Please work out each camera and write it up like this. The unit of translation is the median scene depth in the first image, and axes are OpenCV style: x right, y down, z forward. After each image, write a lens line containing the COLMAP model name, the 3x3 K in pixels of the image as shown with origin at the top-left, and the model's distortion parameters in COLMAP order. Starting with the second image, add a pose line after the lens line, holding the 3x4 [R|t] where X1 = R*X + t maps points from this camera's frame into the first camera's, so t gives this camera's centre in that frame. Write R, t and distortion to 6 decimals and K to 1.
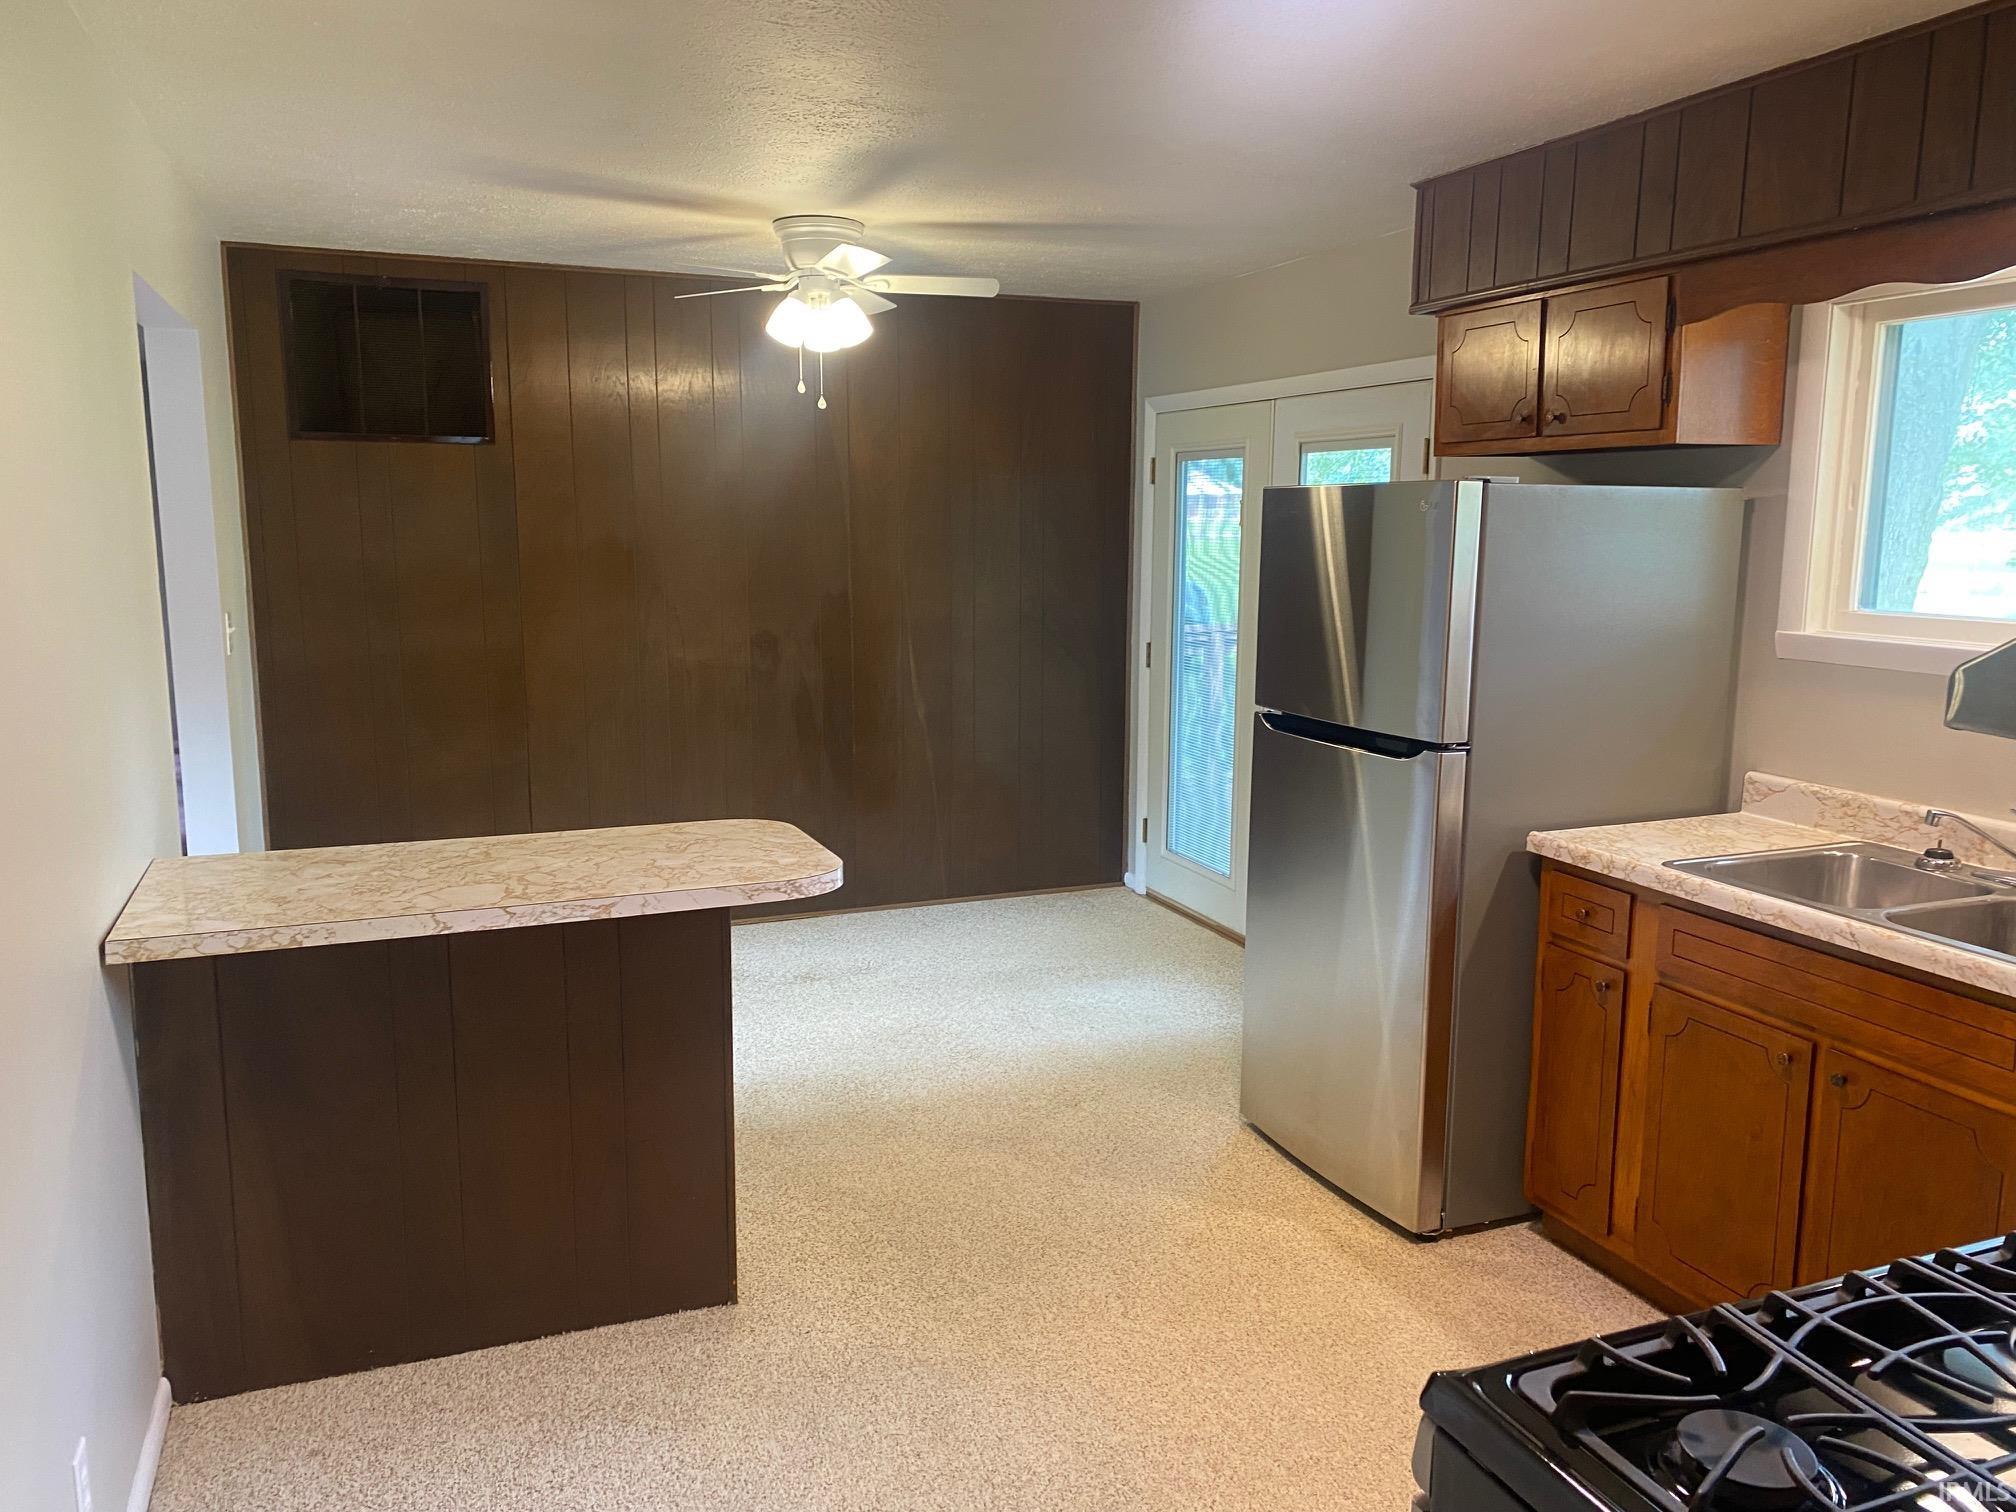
lens RADIAL K [[1547.4, 0, 1023.2], [0, 1547.4, 761.5], [0, 0, 1]] dist [0.013721, 0.002568]
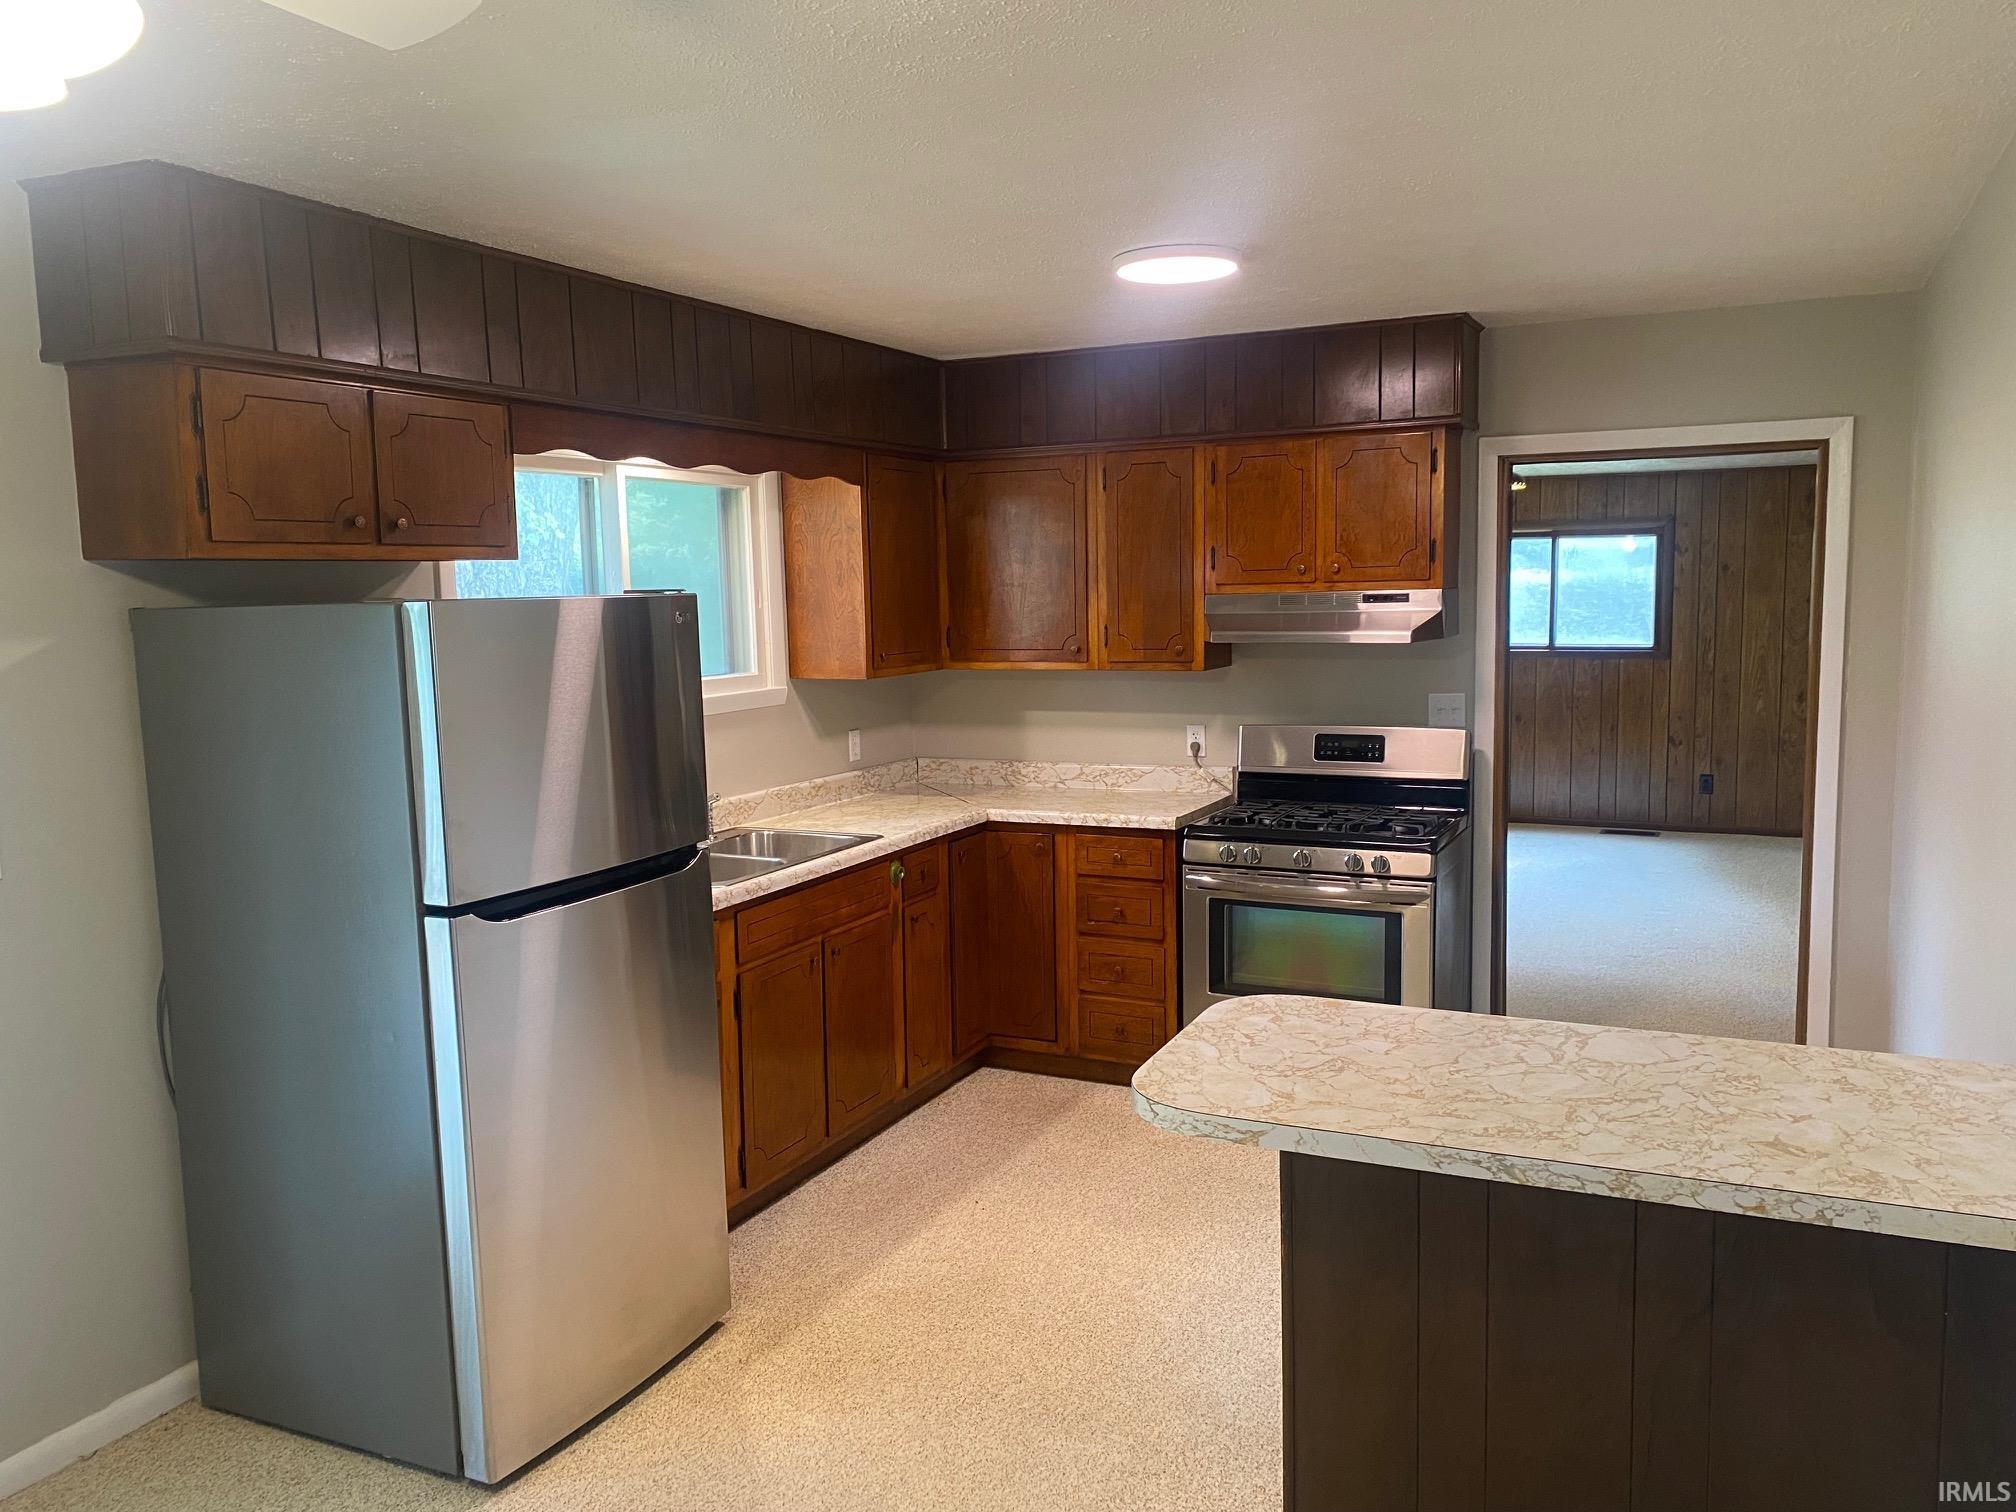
lens RADIAL K [[1547.4, 0, 1023.2], [0, 1547.4, 761.5], [0, 0, 1]] dist [0.013721, 0.002568]
pose [[-0.676753, -0.080600, 0.731785, -0.691887], [0.132929, 0.964274, 0.229140, -0.296166], [-0.724110, 0.252346, -0.641861, 1.616785]]
